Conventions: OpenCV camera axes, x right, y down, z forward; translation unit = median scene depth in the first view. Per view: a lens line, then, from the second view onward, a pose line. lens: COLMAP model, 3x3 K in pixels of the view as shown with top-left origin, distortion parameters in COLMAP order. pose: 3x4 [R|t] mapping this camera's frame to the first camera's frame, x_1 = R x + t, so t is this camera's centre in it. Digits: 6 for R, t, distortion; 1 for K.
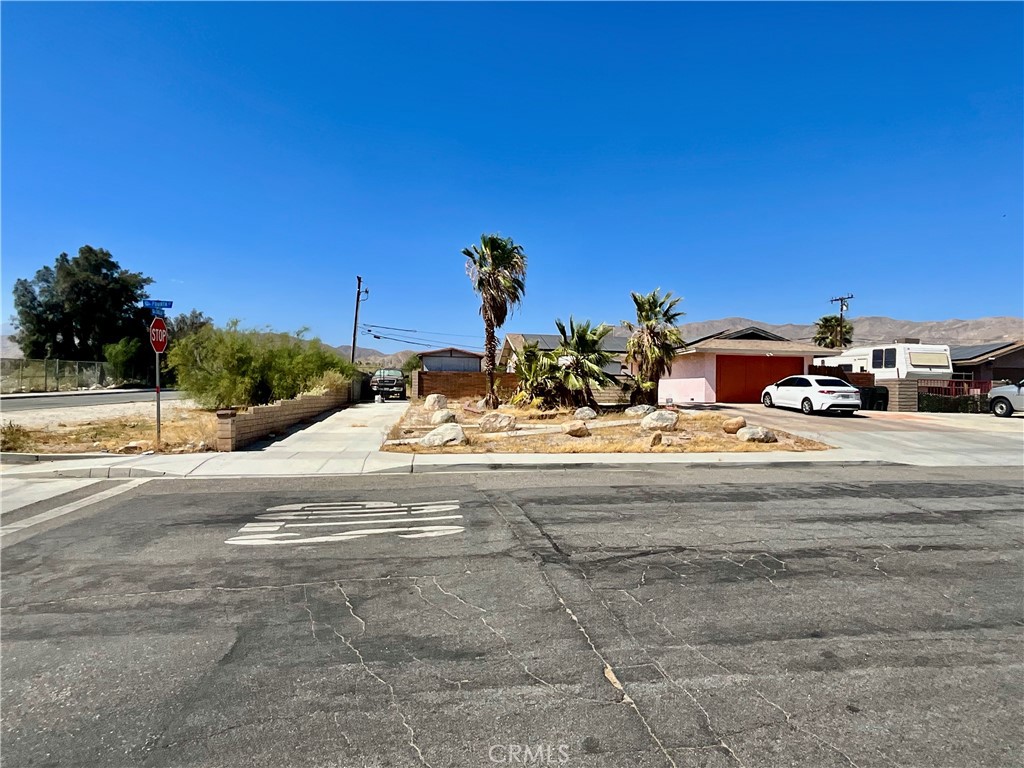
lens RADIAL K [[616.3, 0, 508.7], [0, 616.3, 384.3], [0, 0, 1]] dist [-0.012706, 0.009724]
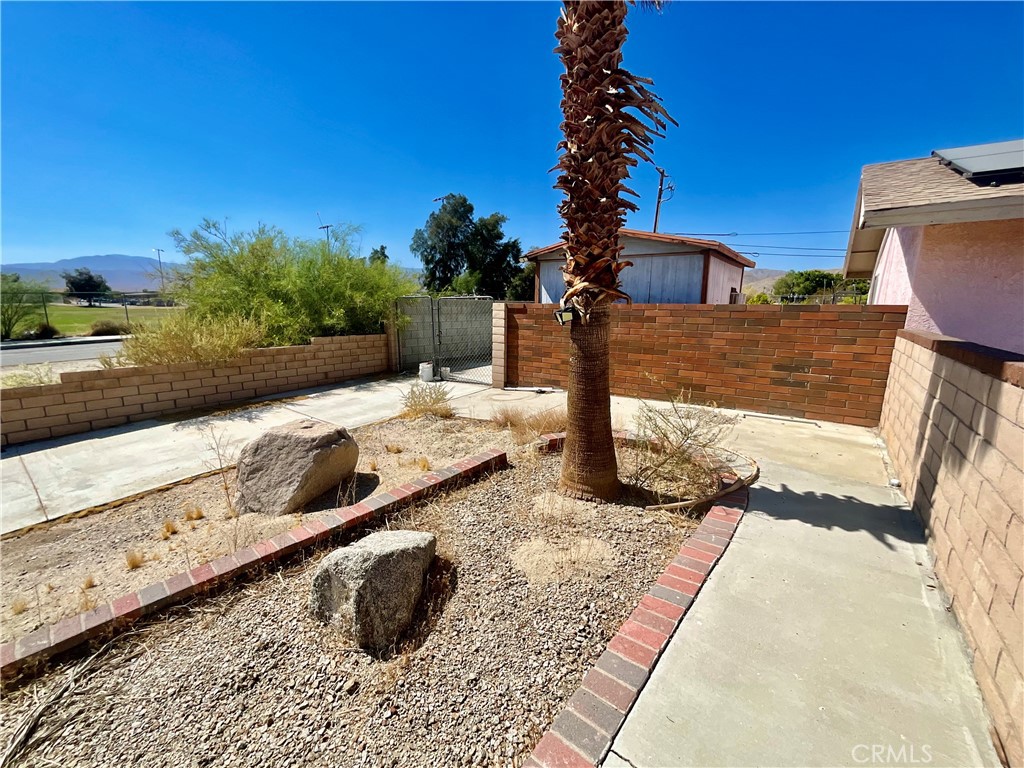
lens RADIAL K [[422.2, 0, 510.8], [0, 422.2, 392.5], [0, 0, 1]] dist [-0.001340, -0.000158]
pose [[0.718132, 0.136179, -0.682453, 0.046050], [0.011169, 0.978285, 0.206963, -0.029185], [0.695817, -0.156249, 0.701017, 1.079544]]
